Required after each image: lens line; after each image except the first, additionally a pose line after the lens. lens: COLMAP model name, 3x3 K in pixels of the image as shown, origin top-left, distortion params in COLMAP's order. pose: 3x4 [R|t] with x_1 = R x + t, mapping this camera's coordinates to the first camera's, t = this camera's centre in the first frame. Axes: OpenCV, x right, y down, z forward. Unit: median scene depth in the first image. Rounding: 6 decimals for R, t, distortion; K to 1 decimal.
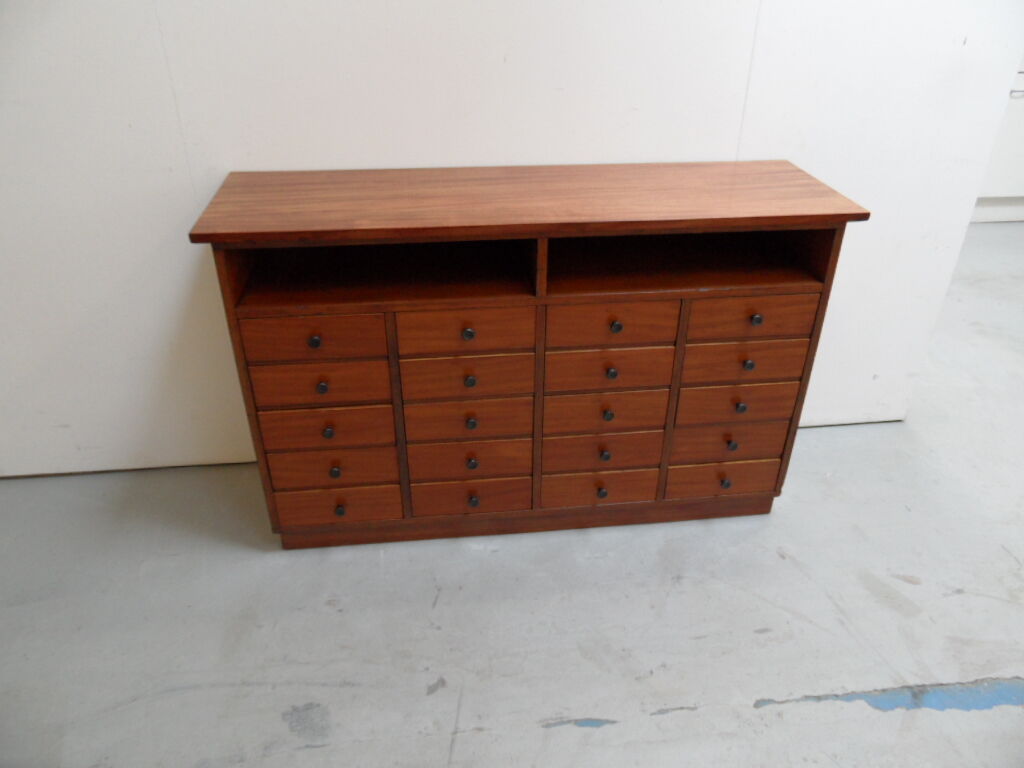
lens RADIAL K [[738.5, 0, 512.0], [0, 738.5, 384.0], [0, 0, 1]] dist [-0.004104, 0.007337]
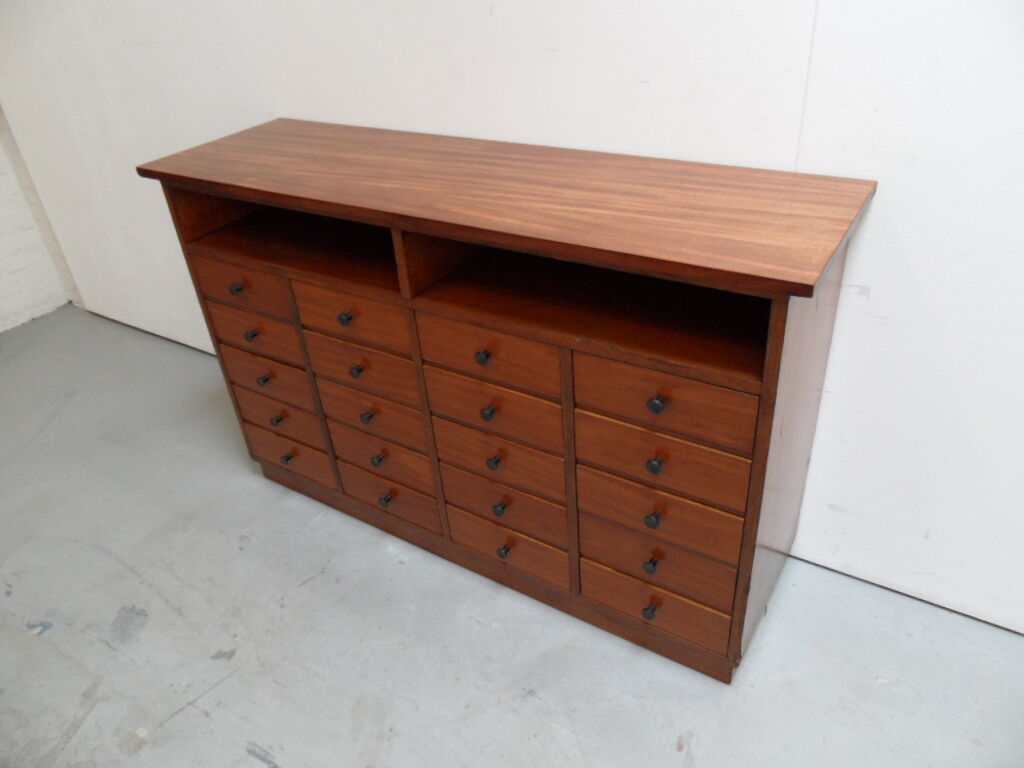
lens RADIAL K [[738.5, 0, 512.0], [0, 738.5, 384.0], [0, 0, 1]] dist [-0.004104, 0.007337]
pose [[0.774528, 0.292378, -0.560911, 0.603774], [-0.265823, 0.955108, 0.130796, -0.159374], [0.573972, 0.047798, 0.817479, 0.367799]]
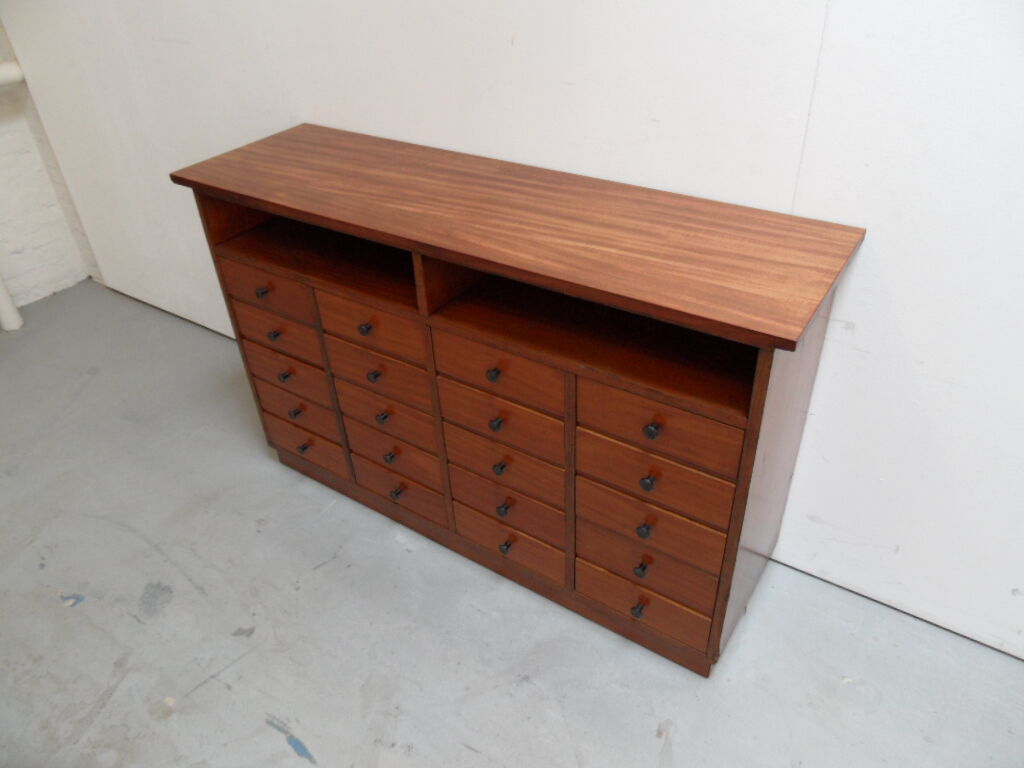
lens RADIAL K [[738.5, 0, 512.0], [0, 738.5, 384.0], [0, 0, 1]] dist [-0.004104, 0.007337]
pose [[0.762004, 0.345581, -0.547652, 0.615090], [-0.300120, 0.937857, 0.174222, -0.218808], [0.573827, 0.031603, 0.818366, 0.310428]]
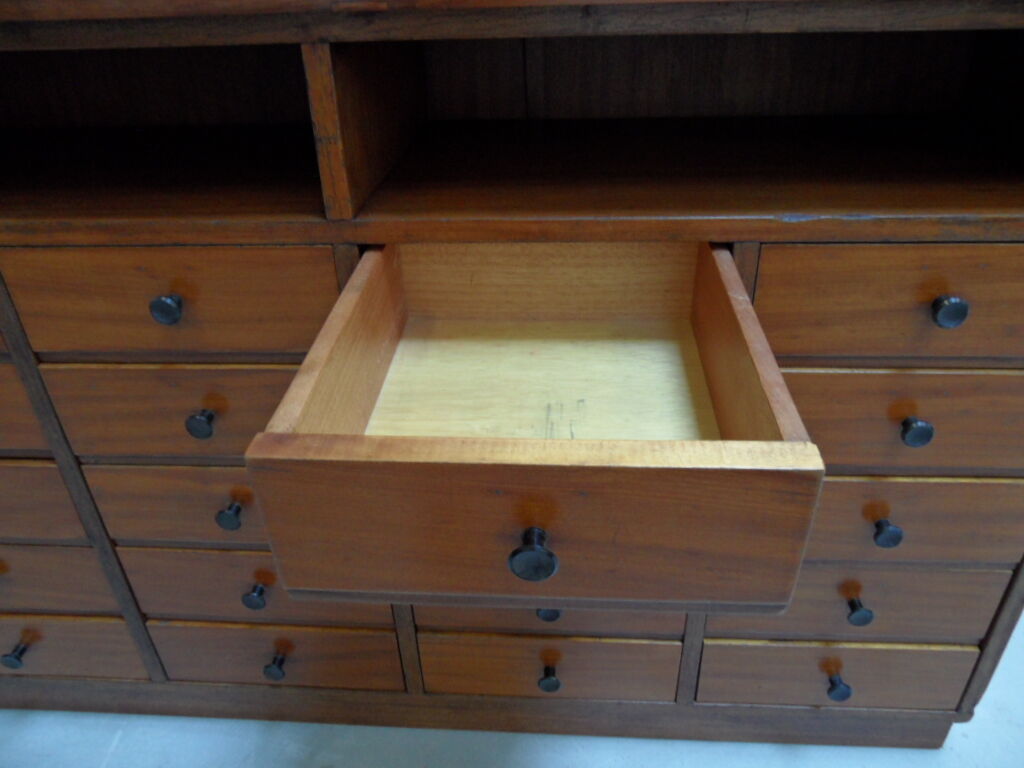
lens RADIAL K [[762.9, 0, 512.0], [0, 762.9, 384.0], [0, 0, 1]] dist [-0.021789, 0.003338]
pose [[0.983694, 0.063625, -0.168221, 0.186876], [-0.063244, 0.997969, 0.007626, -0.041274], [0.168365, 0.003137, 0.985720, 0.603112]]
